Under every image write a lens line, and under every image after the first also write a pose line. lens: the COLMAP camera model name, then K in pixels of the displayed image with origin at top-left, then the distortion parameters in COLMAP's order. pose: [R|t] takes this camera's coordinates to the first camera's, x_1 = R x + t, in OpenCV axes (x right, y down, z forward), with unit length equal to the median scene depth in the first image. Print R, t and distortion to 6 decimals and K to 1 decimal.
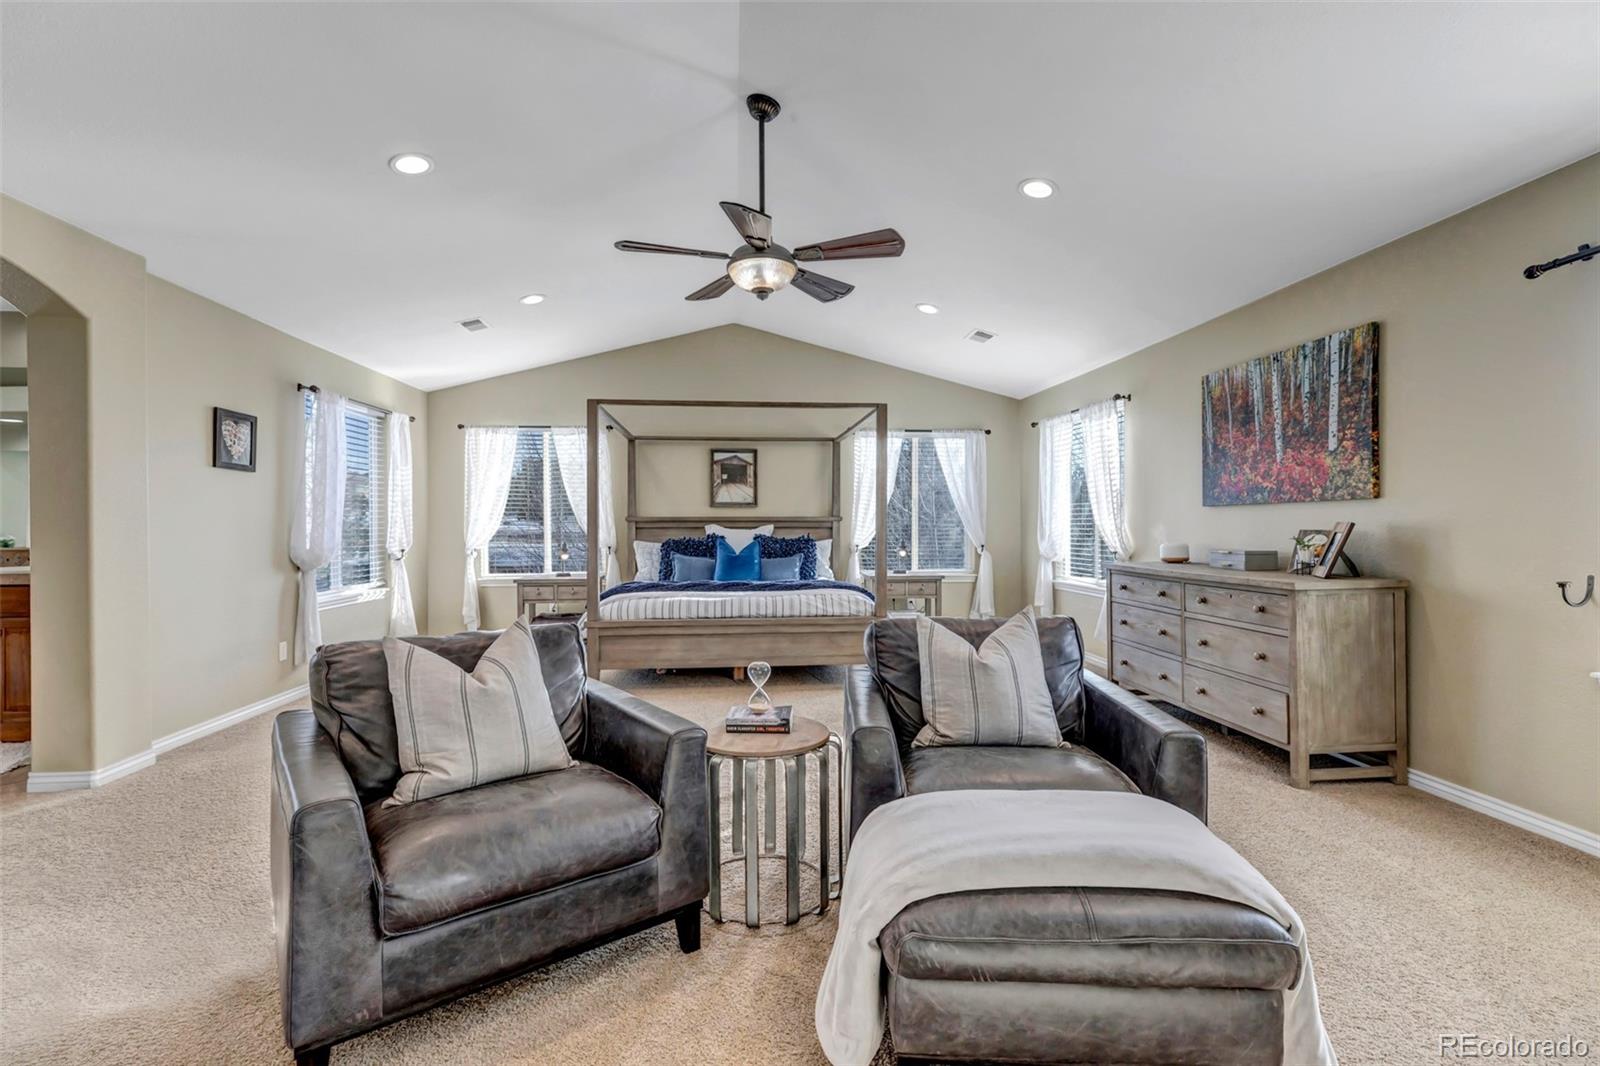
lens RADIAL K [[718.5, 0, 802.9], [0, 718.5, 527.6], [0, 0, 1]] dist [0.005682, -0.000294]
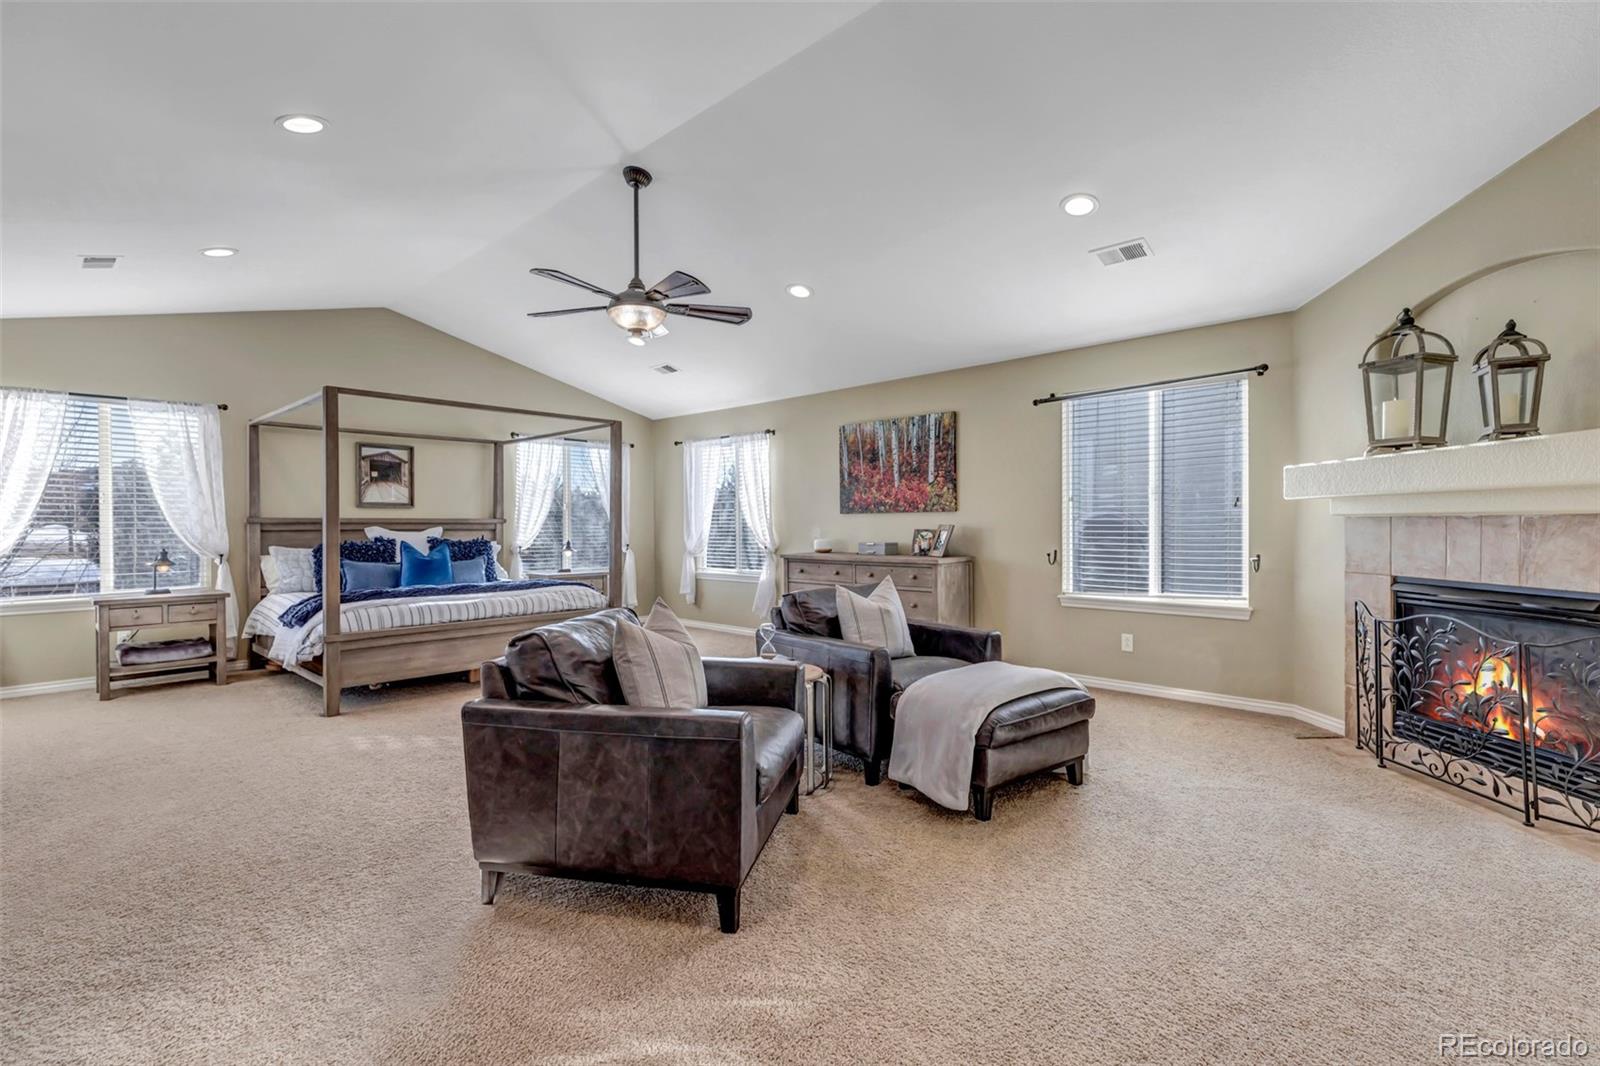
lens RADIAL K [[718.5, 0, 790.7], [0, 718.5, 526.1], [0, 0, 1]] dist [0.005682, -0.000294]
pose [[0.759497, -0.000672, 0.650510, -0.431653], [0.004187, 0.999984, -0.003856, 0.000769], [-0.650497, 0.005652, 0.759488, -0.048609]]
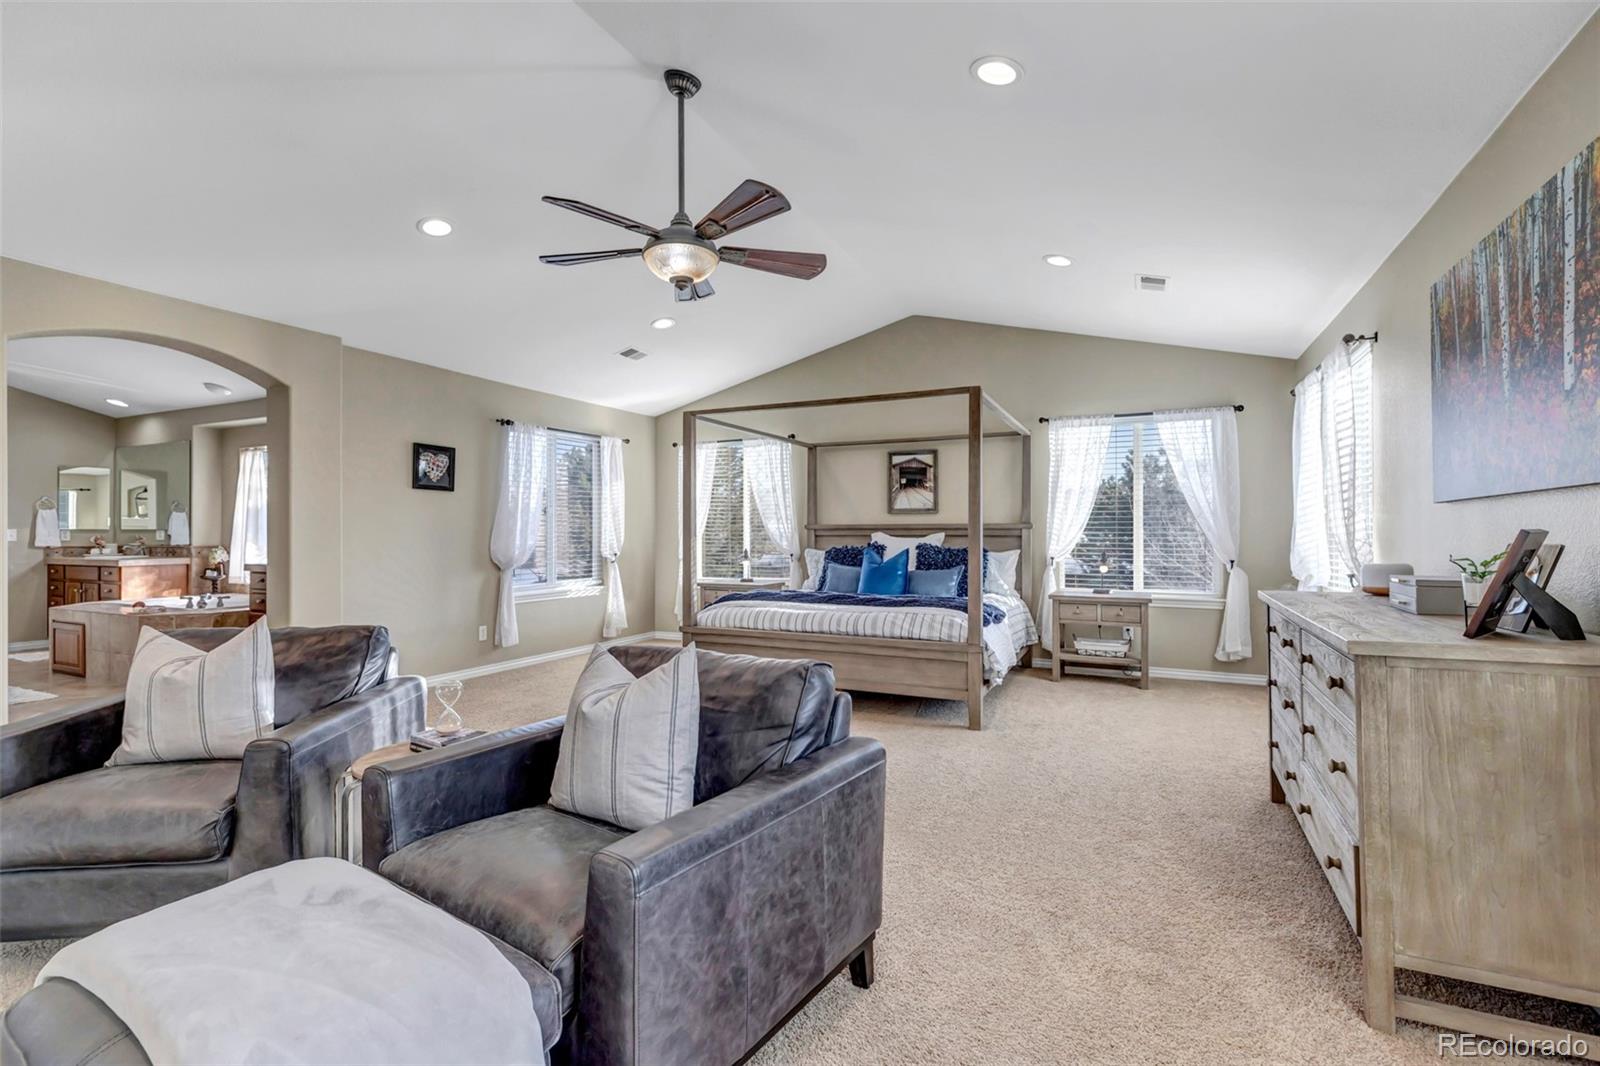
lens RADIAL K [[718.5, 0, 805.7], [0, 718.5, 528.2], [0, 0, 1]] dist [0.005682, -0.000294]
pose [[0.858082, -0.002518, -0.513507, 0.373120], [-0.002399, 0.999957, -0.008912, -0.001793], [0.513508, 0.008879, 0.858039, 0.196184]]
